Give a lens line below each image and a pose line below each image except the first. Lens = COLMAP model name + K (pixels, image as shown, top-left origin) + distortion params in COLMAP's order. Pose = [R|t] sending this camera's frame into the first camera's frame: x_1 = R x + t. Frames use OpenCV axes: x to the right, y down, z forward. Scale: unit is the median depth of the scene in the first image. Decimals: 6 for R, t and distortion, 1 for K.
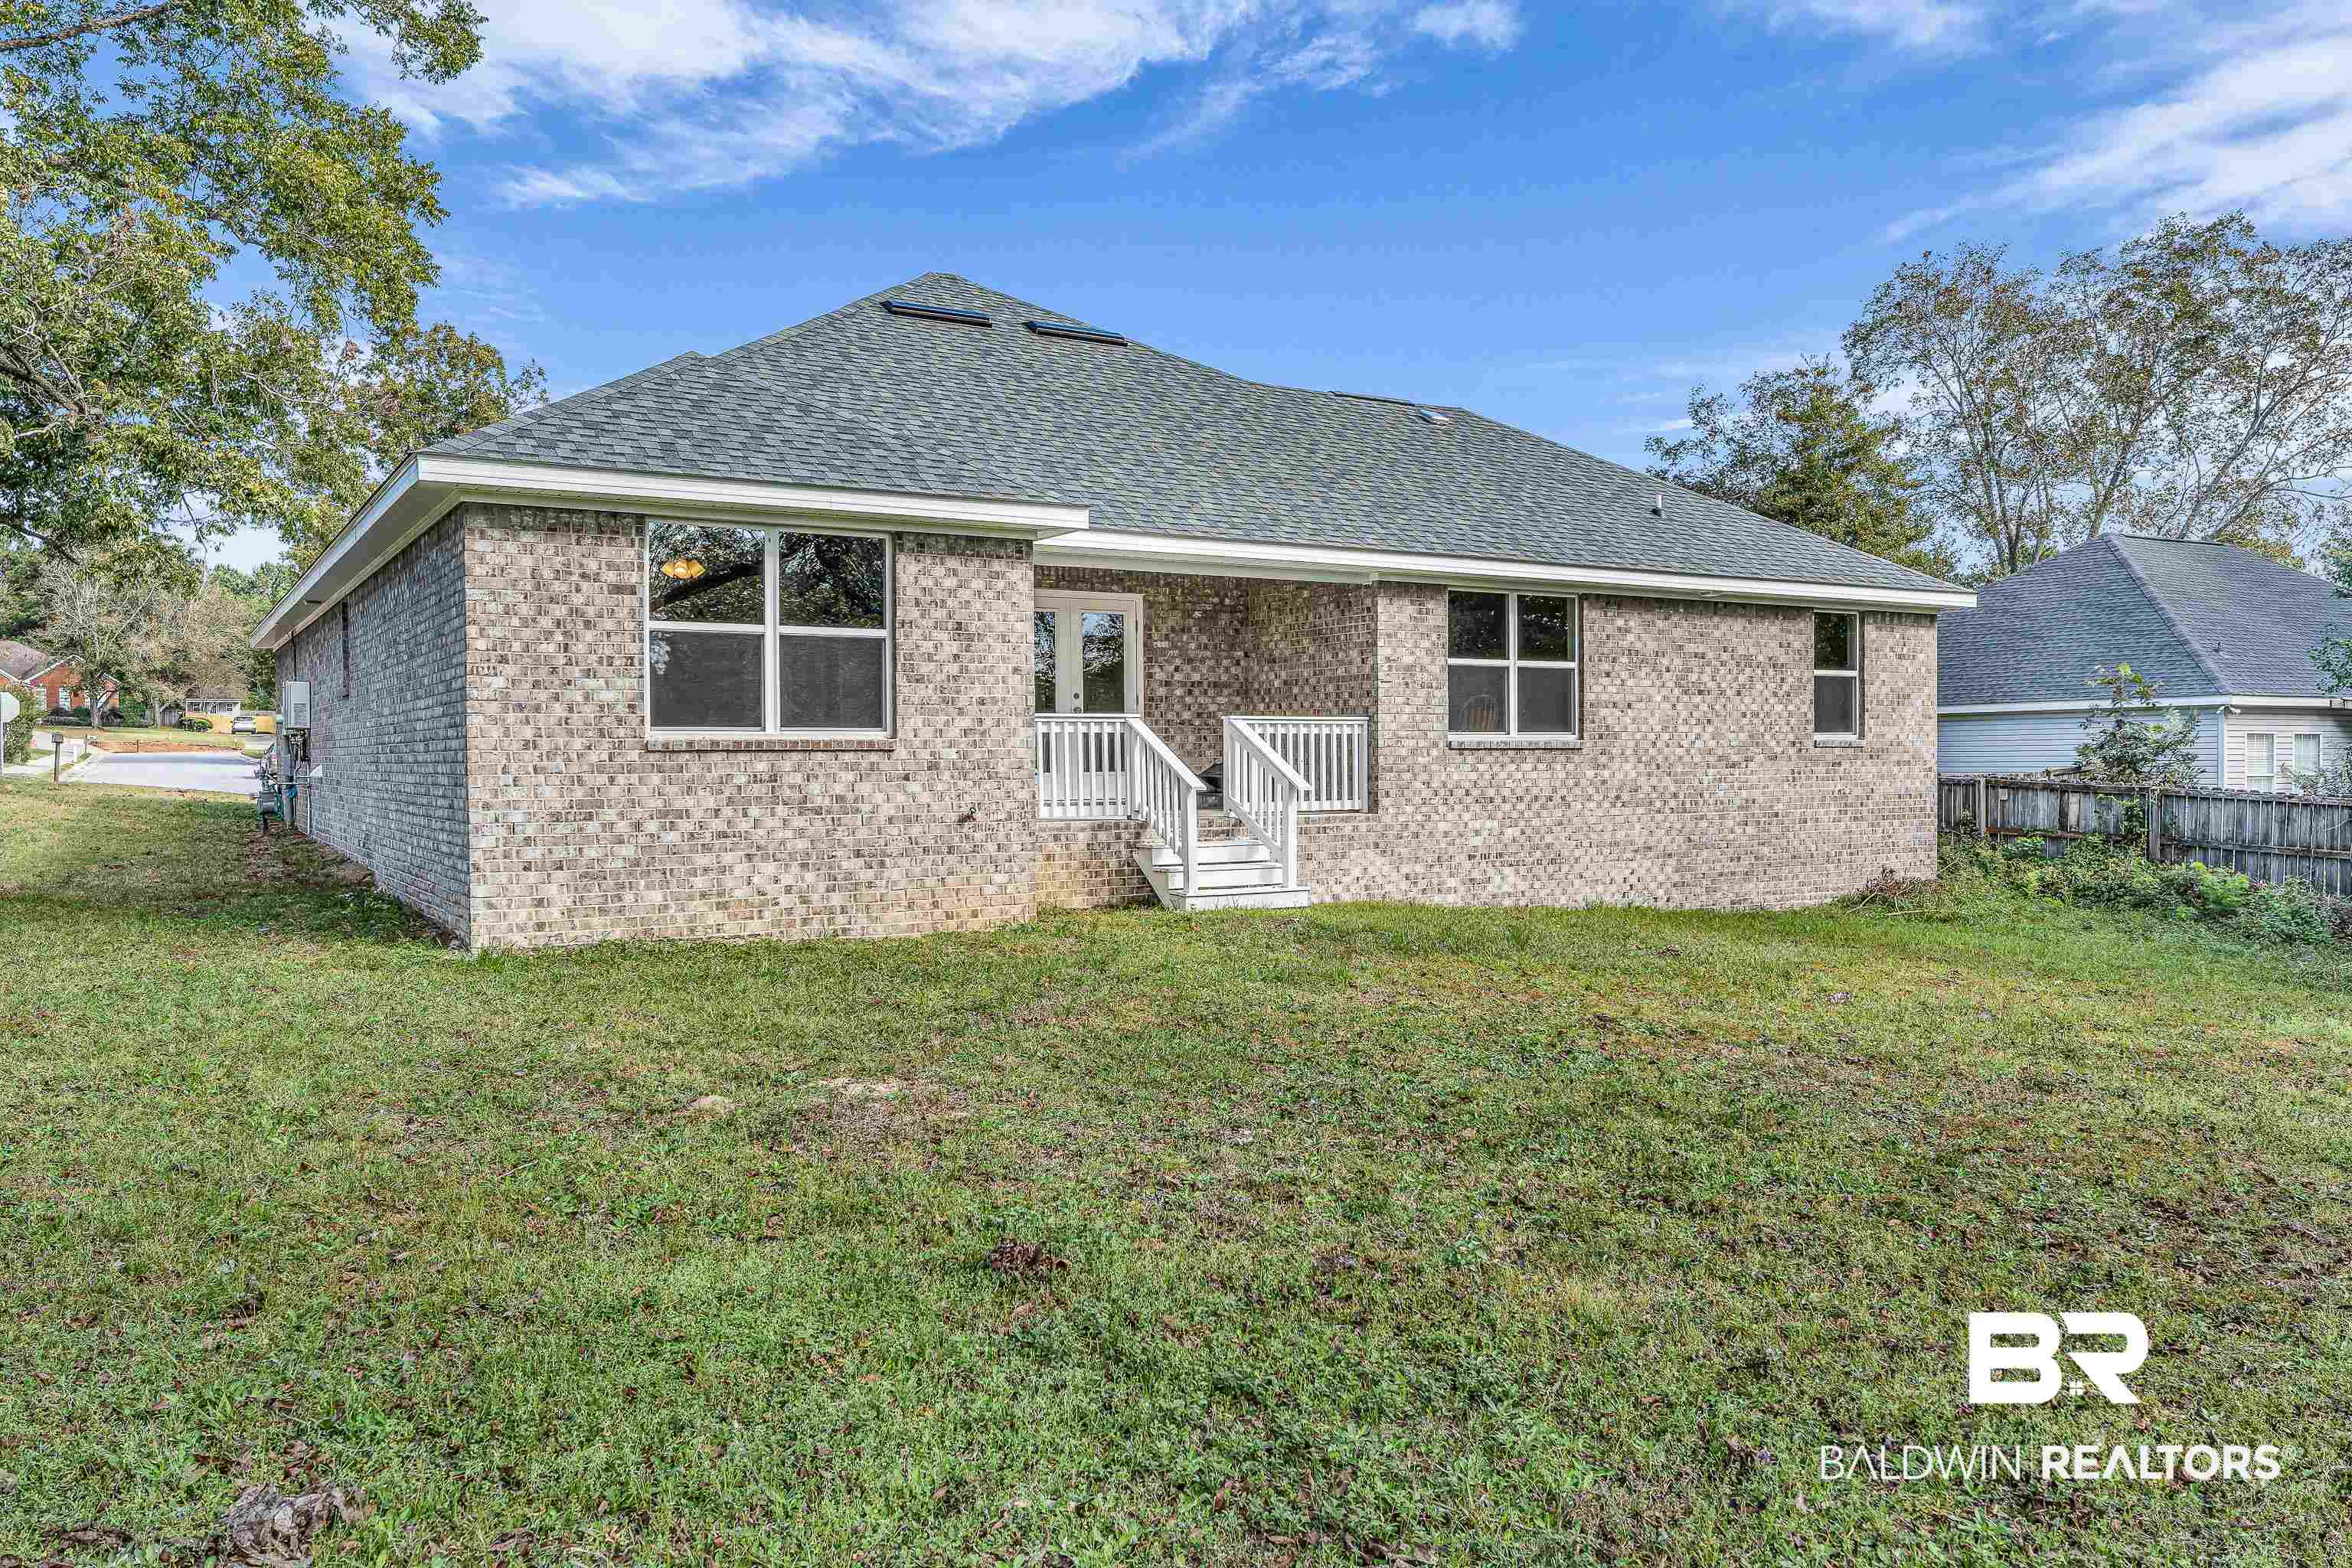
lens RADIAL K [[1521.2, 0, 1176.0], [0, 1521.2, 784.0], [0, 0, 1]] dist [-0.015369, -0.001445]
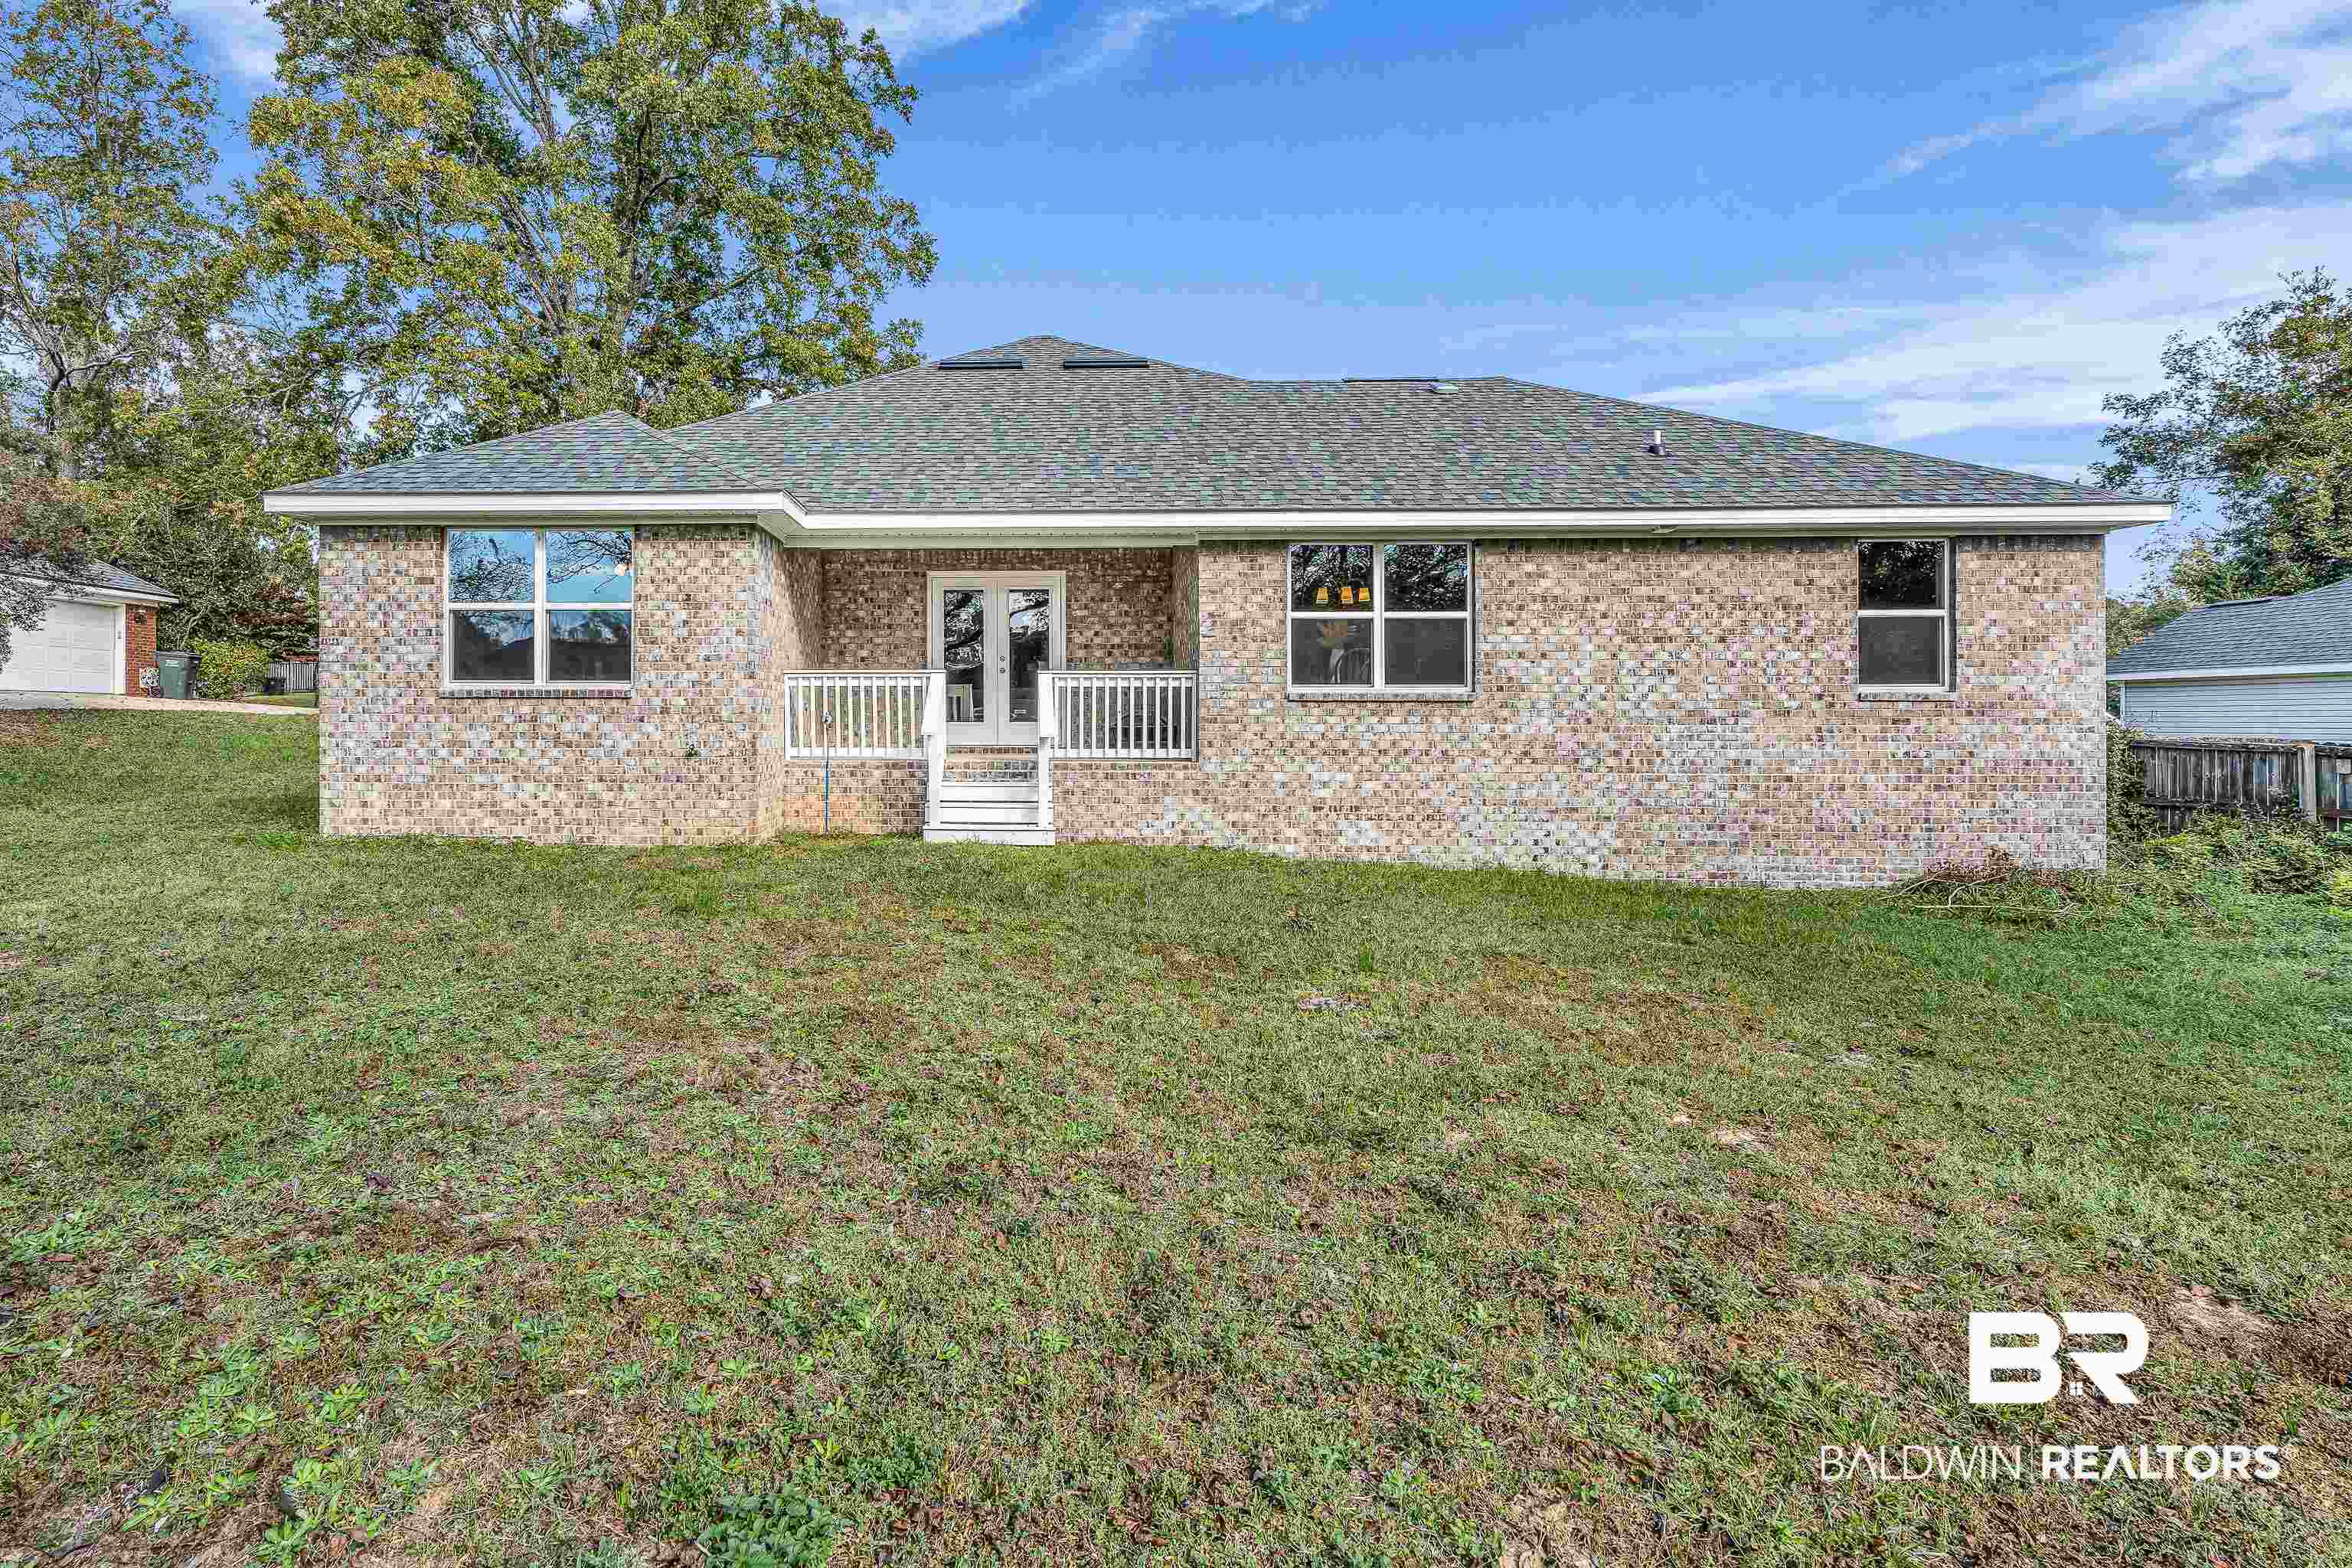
lens RADIAL K [[1059.9, 0, 1175.8], [0, 1059.9, 723.6], [0, 0, 1]] dist [0.000639, 0.000056]
pose [[0.854897, 0.005526, -0.518768, 0.482720], [-0.015678, 0.999762, -0.015187, 0.003990], [0.518560, 0.021116, 0.854780, 0.355239]]
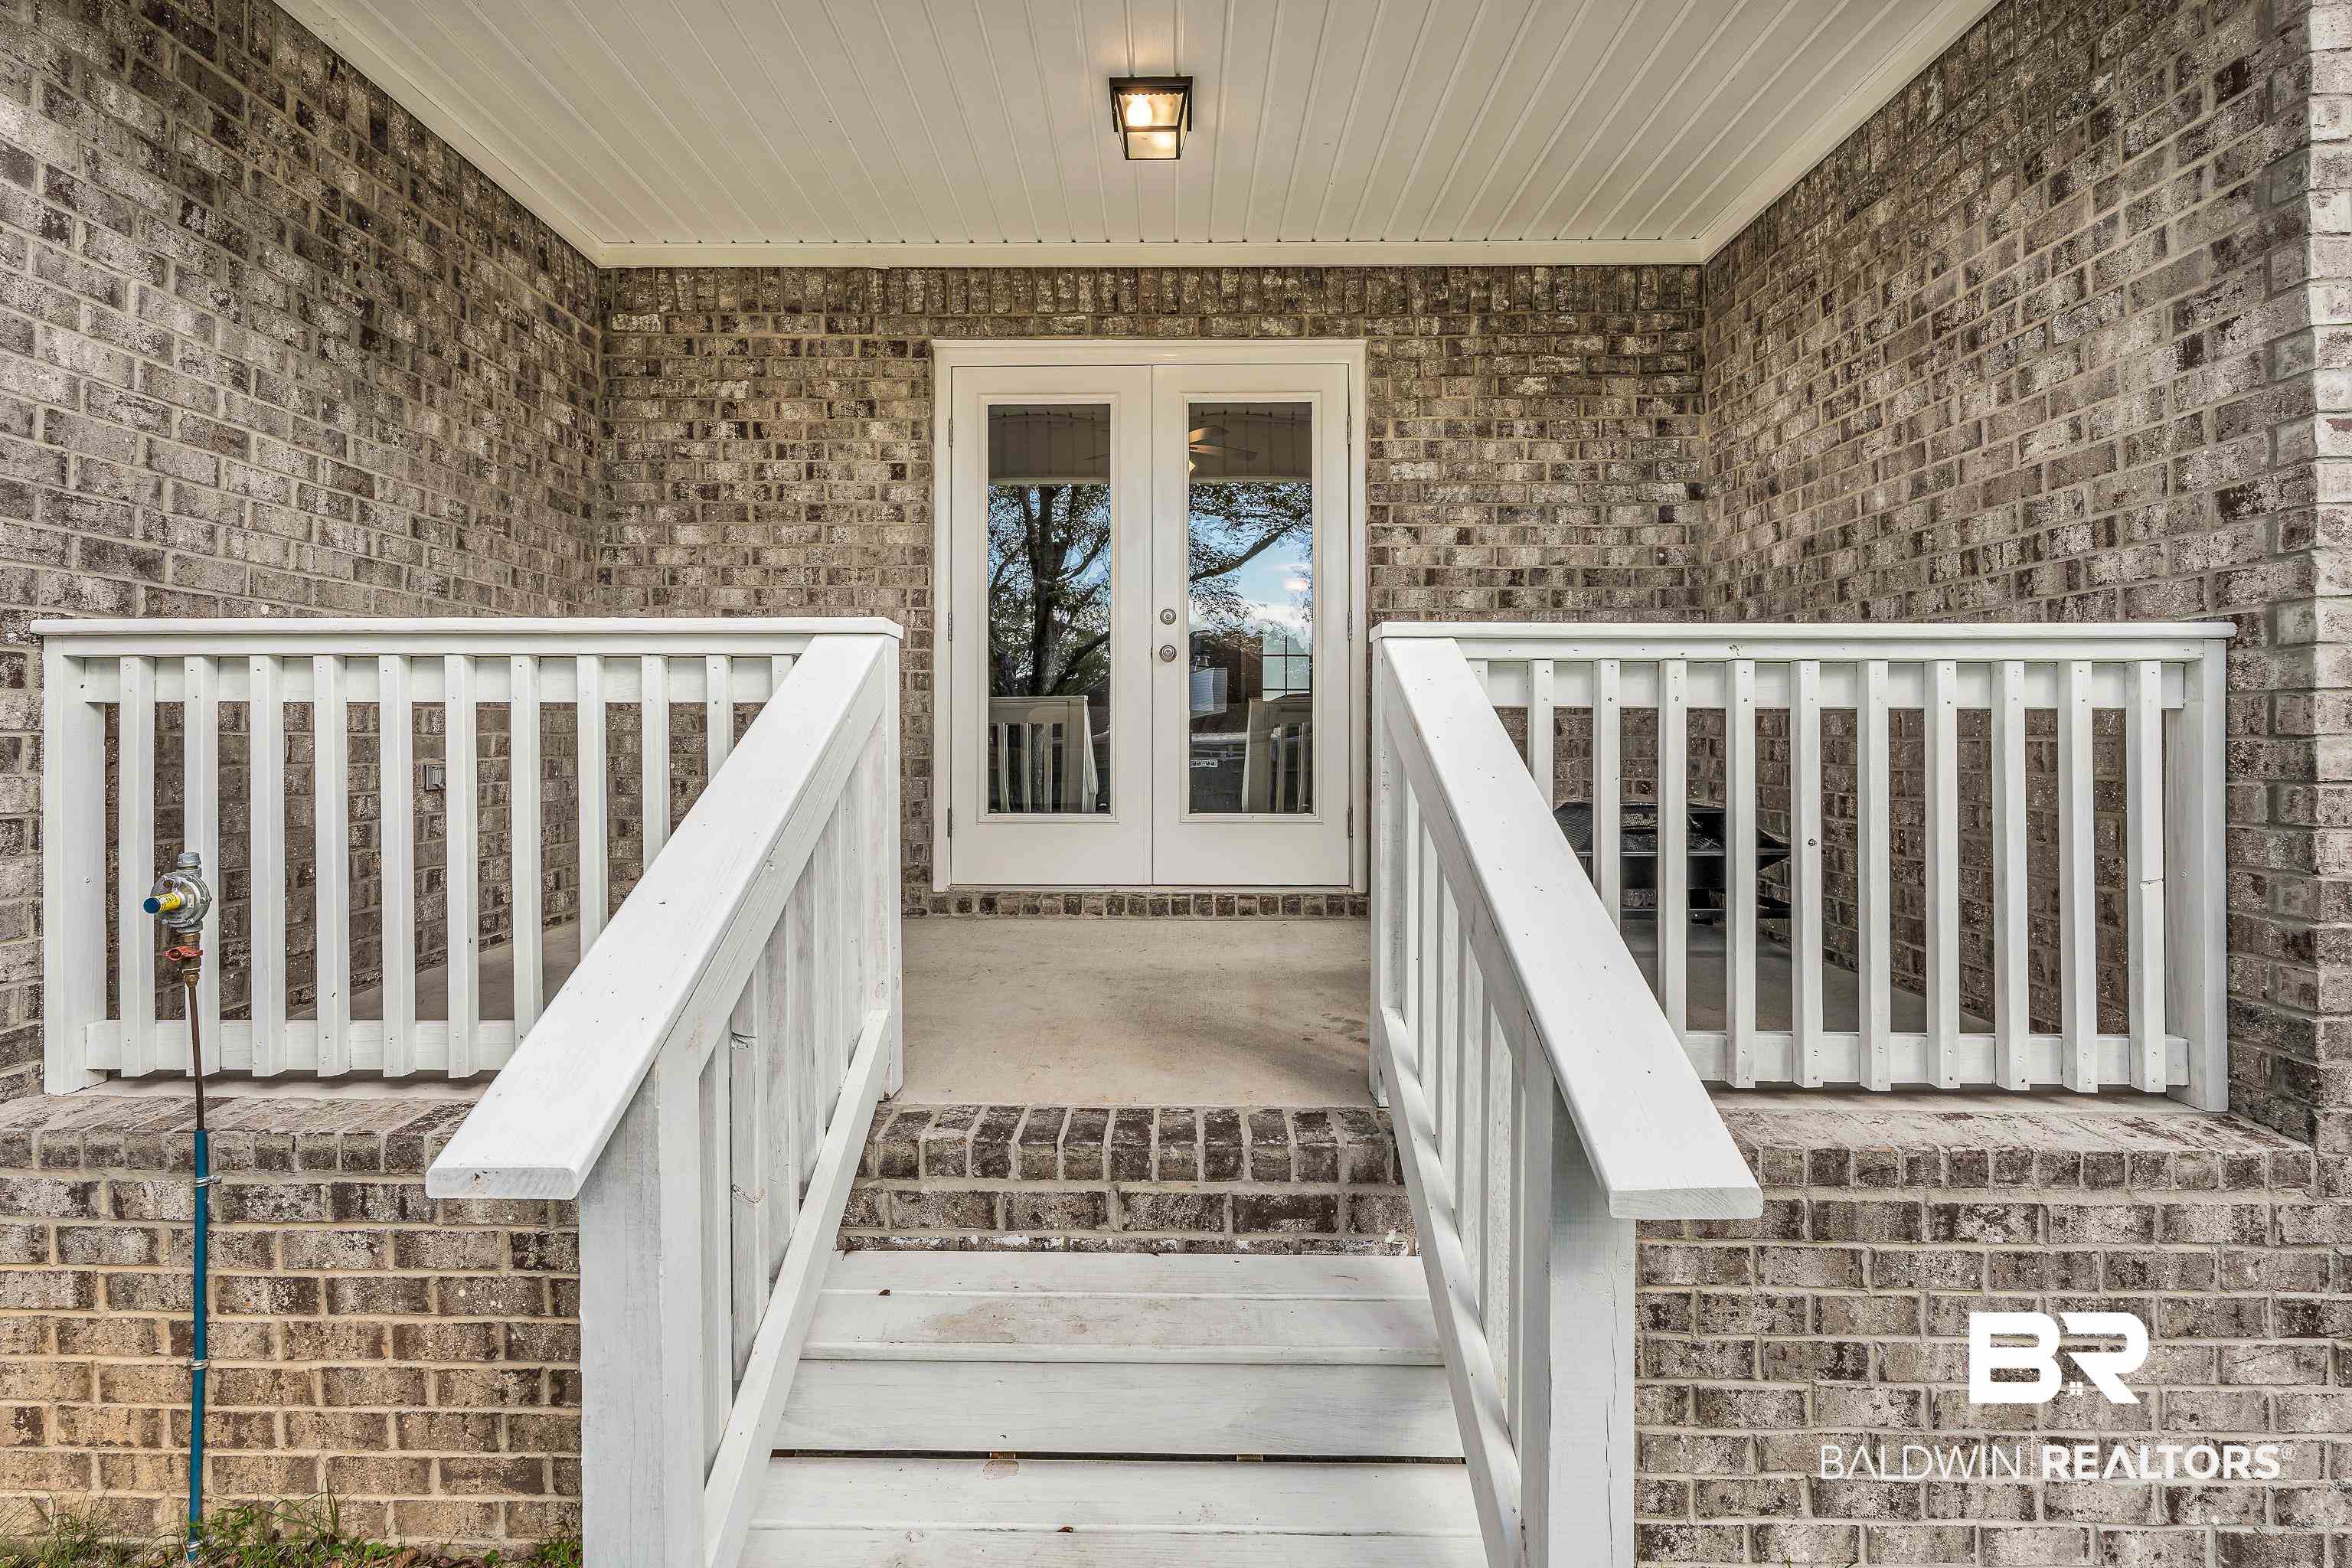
lens RADIAL K [[1069.3, 0, 1167.7], [0, 1069.3, 737.6], [0, 0, 1]] dist [0.002809, -0.001149]
pose [[0.851314, 0.008304, -0.524591, 0.077415], [-0.017151, 0.999781, -0.012006, -0.023572], [0.524376, 0.019218, 0.851270, 0.765071]]
